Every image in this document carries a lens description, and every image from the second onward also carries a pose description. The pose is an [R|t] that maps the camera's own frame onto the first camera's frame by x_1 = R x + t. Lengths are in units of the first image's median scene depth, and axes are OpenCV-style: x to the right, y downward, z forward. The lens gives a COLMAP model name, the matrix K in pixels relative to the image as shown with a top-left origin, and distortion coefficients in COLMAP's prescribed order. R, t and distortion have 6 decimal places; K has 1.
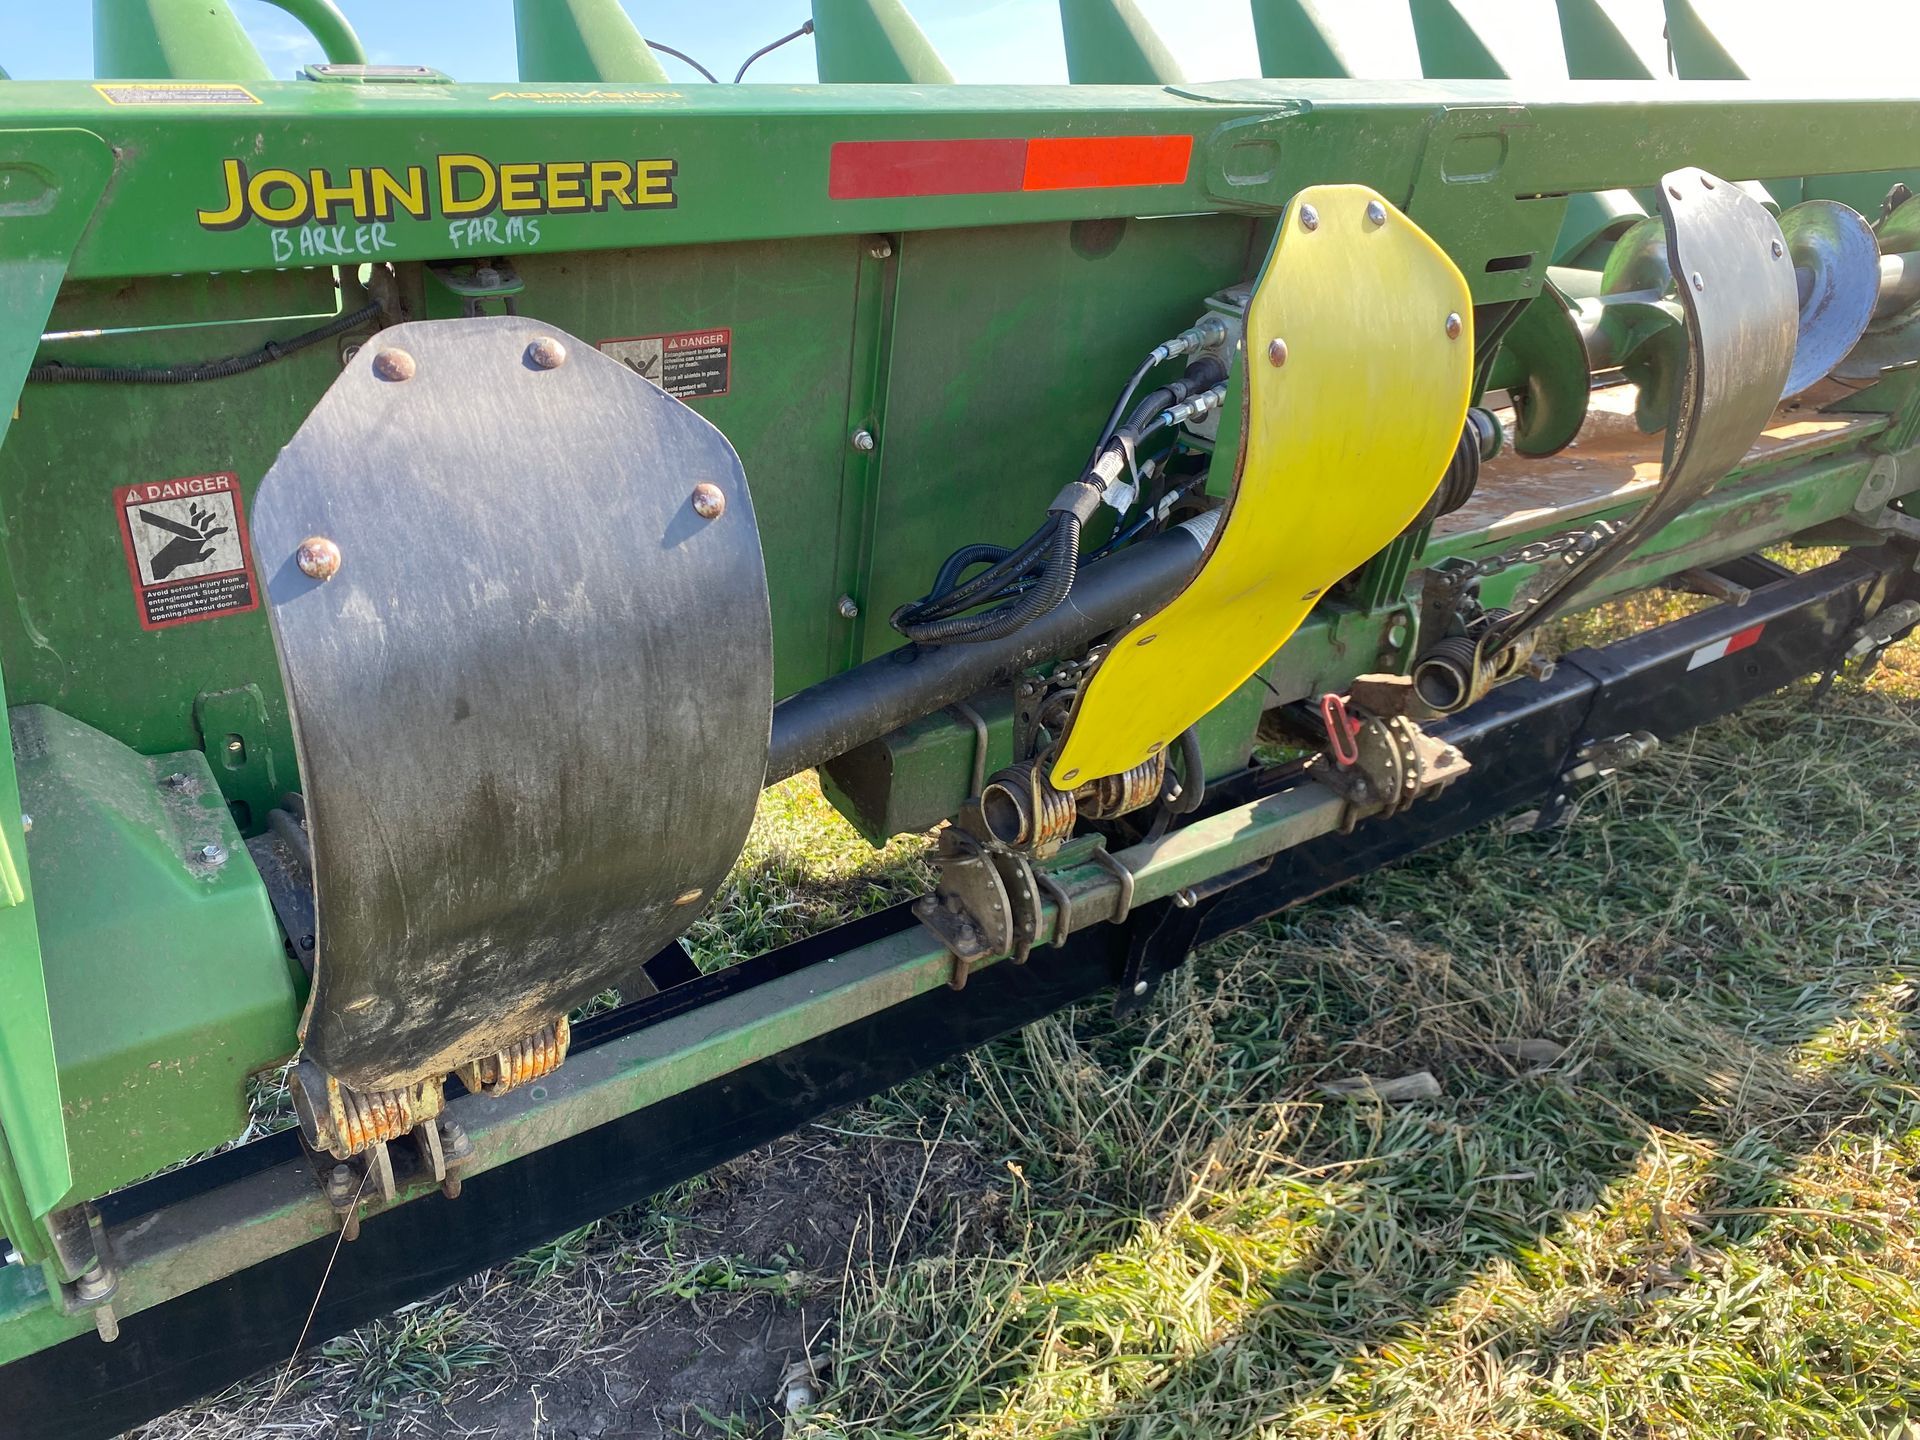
lens RADIAL K [[1498.6, 0, 960.0], [0, 1498.6, 720.0], [0, 0, 1]] dist [0.051229, -0.054094]
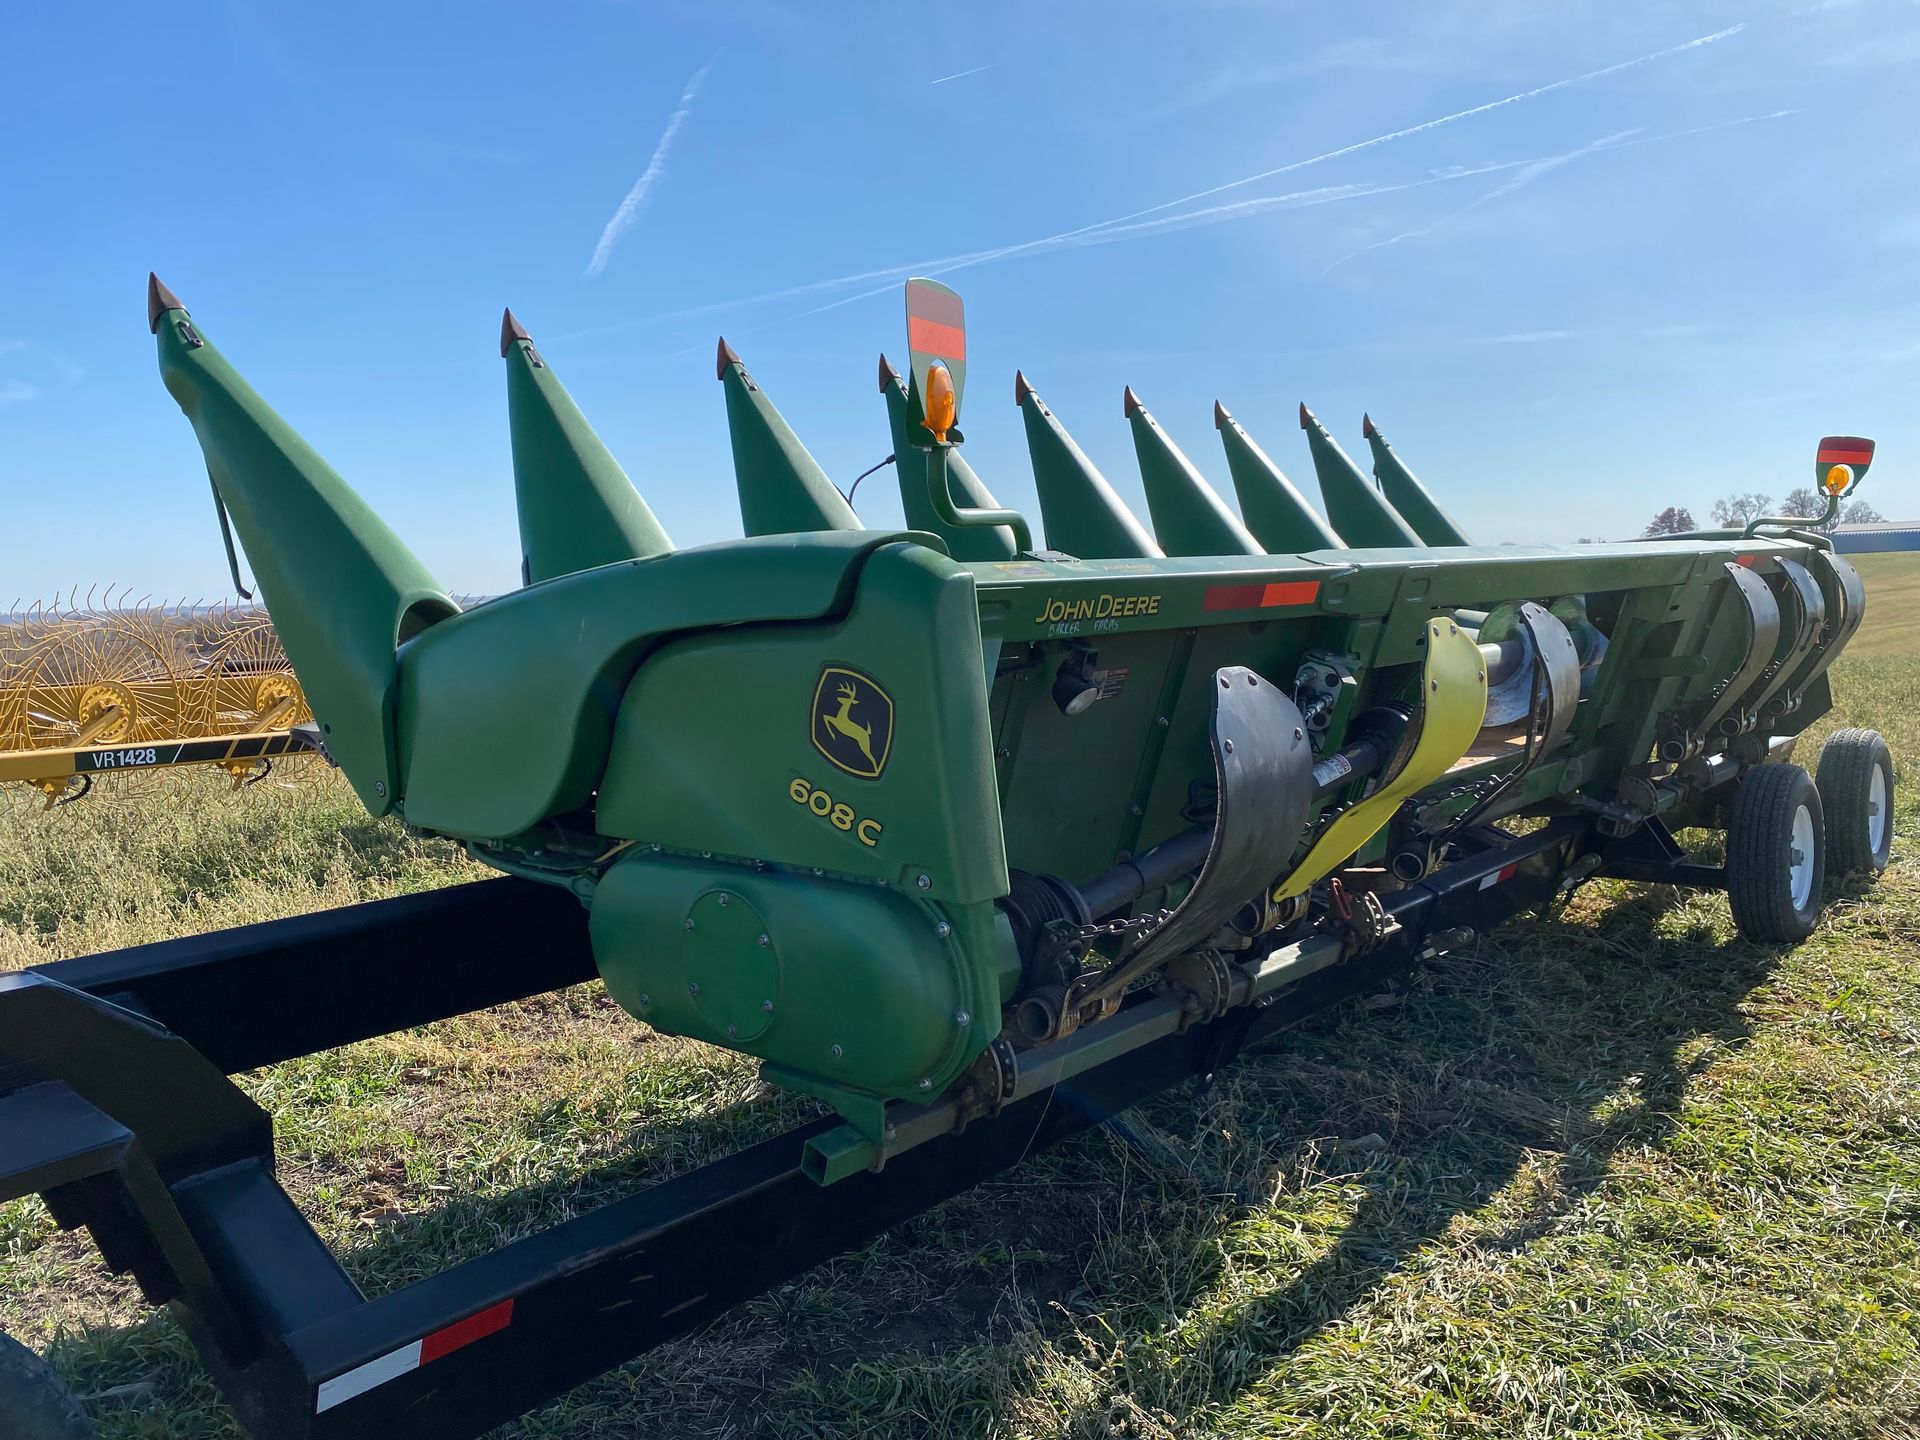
lens RADIAL K [[1498.6, 0, 960.0], [0, 1498.6, 720.0], [0, 0, 1]] dist [0.051229, -0.054094]
pose [[0.977556, 0.025151, 0.209169, -0.495327], [0.018370, 0.978891, -0.203554, 0.136764], [-0.209874, 0.202828, 0.956459, -0.540403]]
